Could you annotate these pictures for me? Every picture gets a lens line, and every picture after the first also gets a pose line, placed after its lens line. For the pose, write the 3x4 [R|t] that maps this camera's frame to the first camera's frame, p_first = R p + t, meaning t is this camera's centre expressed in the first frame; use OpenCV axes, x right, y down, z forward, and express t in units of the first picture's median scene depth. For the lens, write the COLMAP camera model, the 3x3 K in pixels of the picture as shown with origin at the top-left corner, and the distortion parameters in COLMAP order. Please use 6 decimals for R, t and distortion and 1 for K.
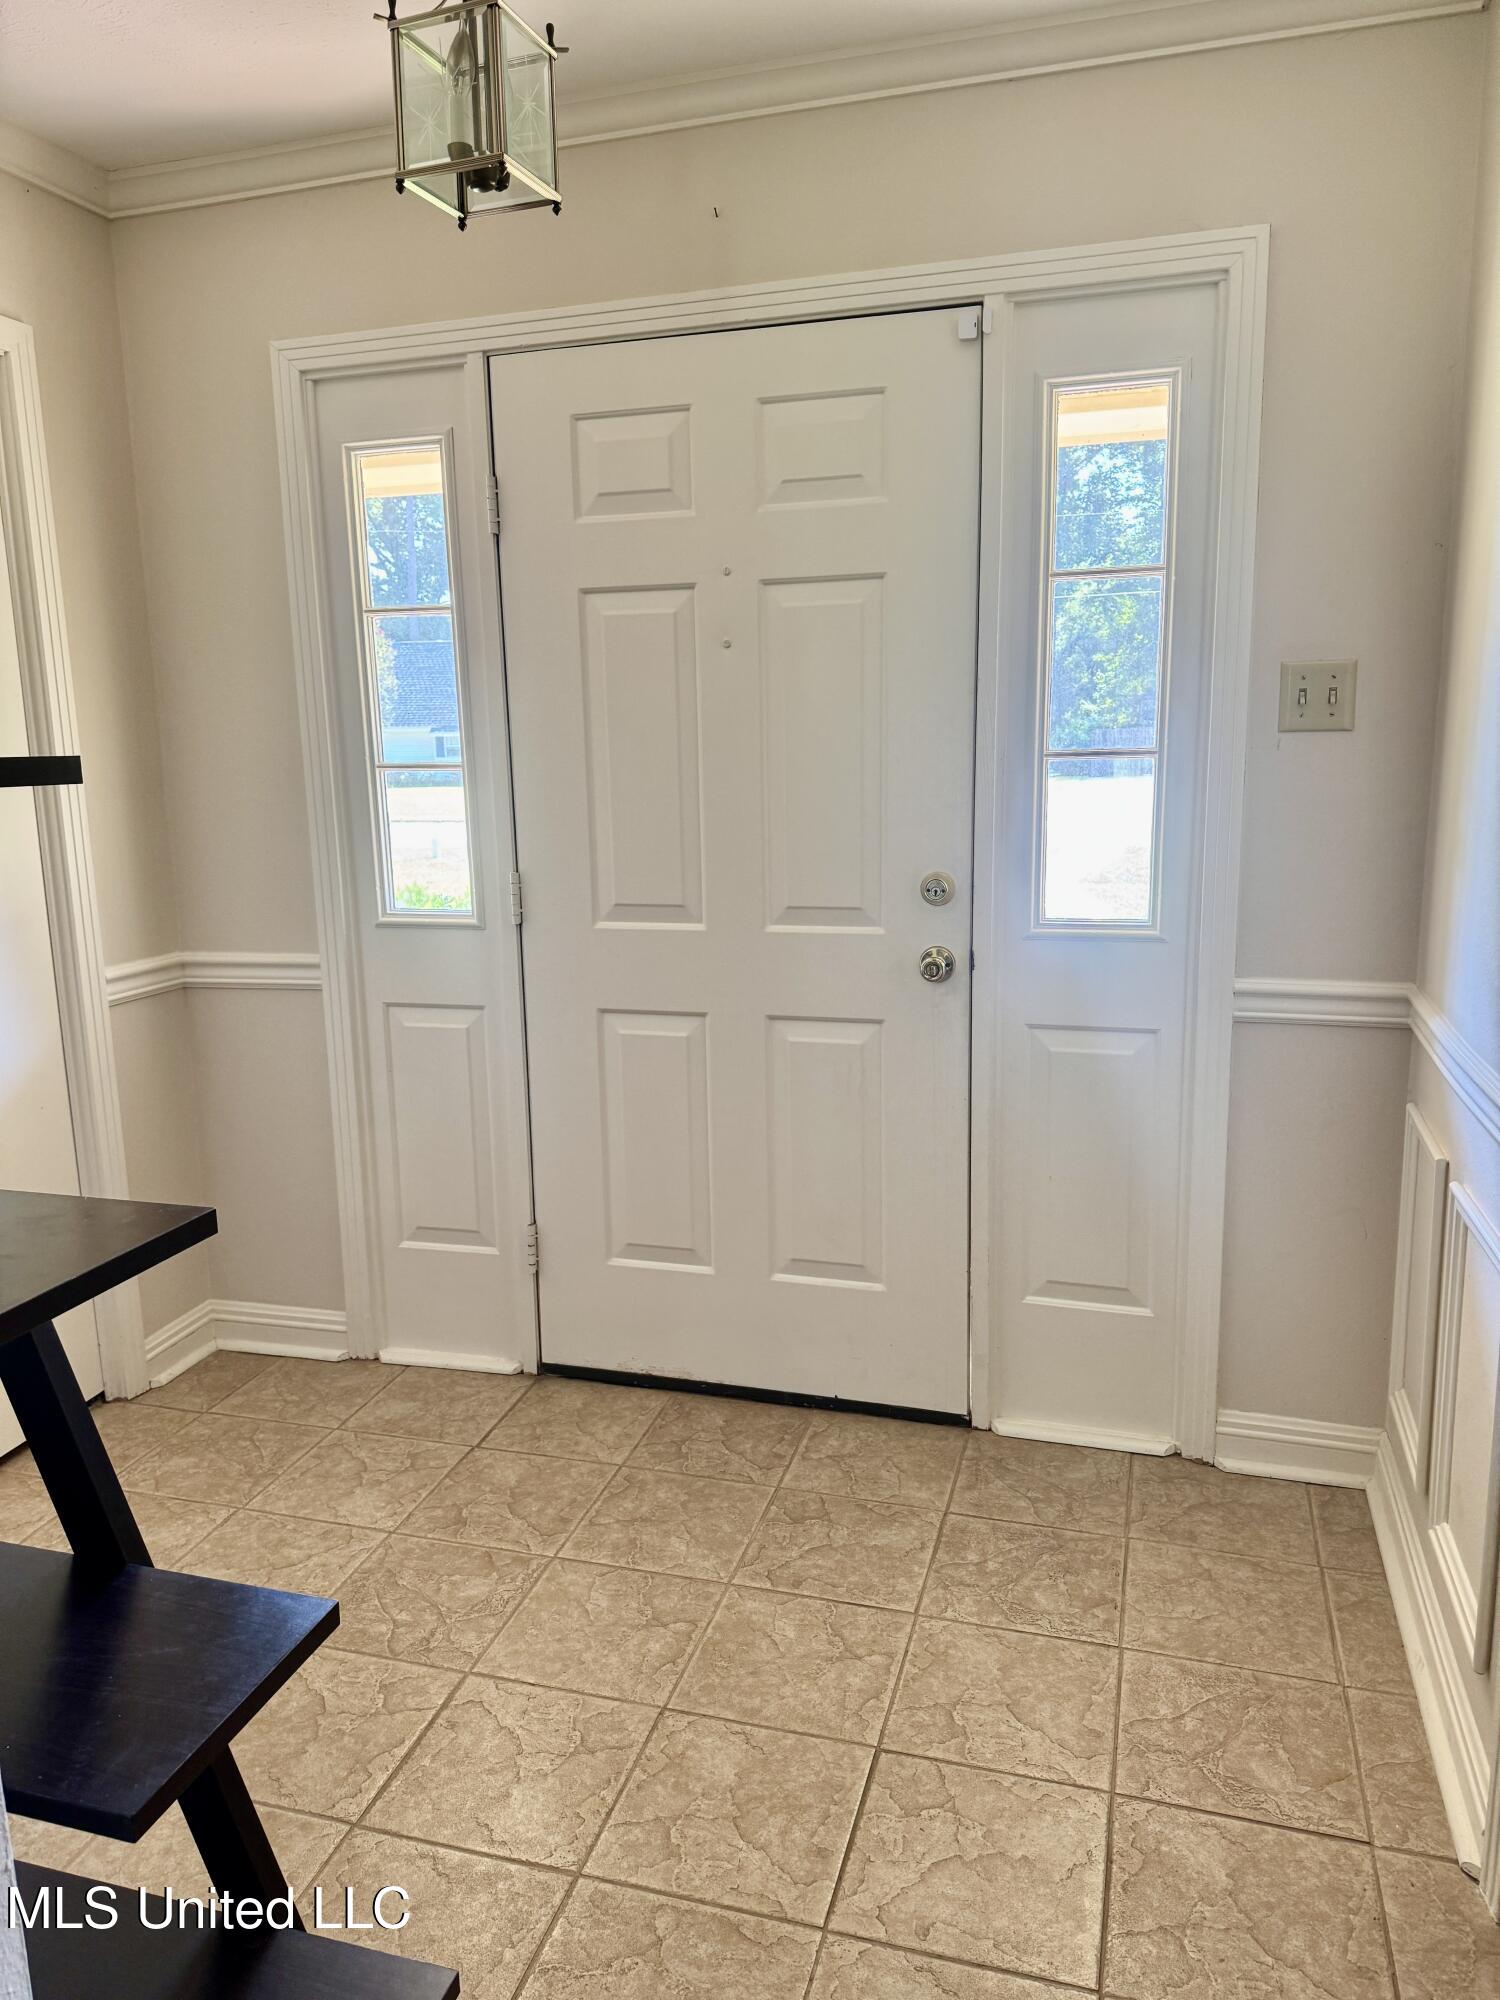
lens RADIAL K [[1410.6, 0, 727.2], [0, 1410.6, 1007.5], [0, 0, 1]] dist [0.066181, -0.080598]
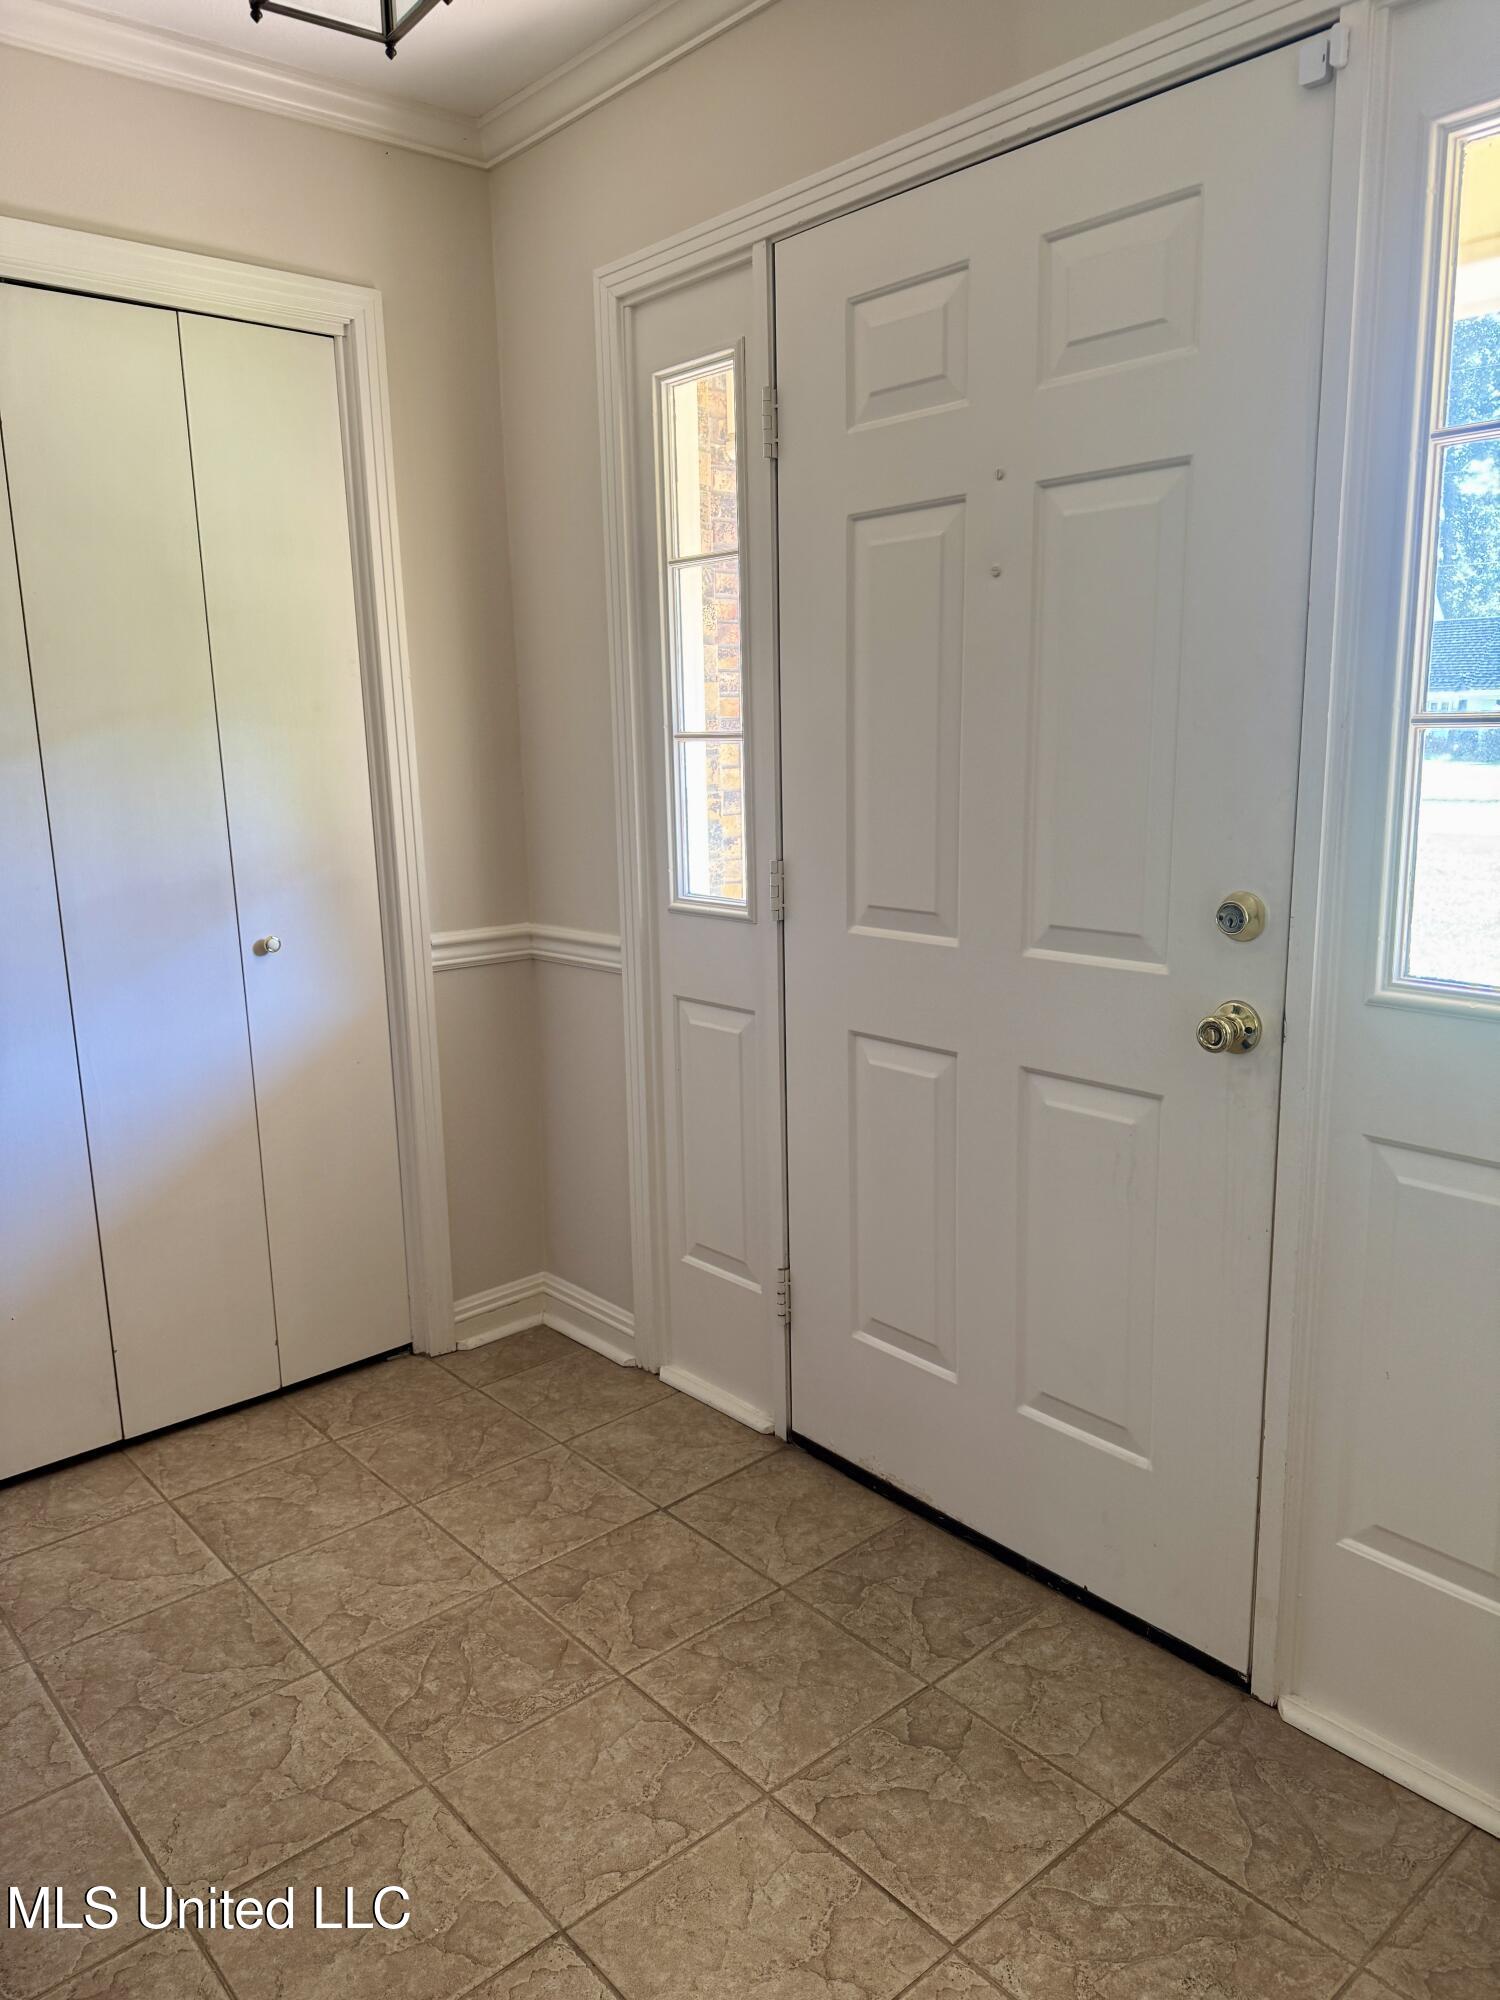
lens RADIAL K [[1410.6, 0, 745.3], [0, 1410.6, 1000.7], [0, 0, 1]] dist [0.066181, -0.080598]
pose [[0.841744, 0.105435, -0.529481, 0.307126], [-0.092956, 0.994402, 0.050237, -0.054828], [0.531813, 0.006932, 0.846833, 0.283651]]
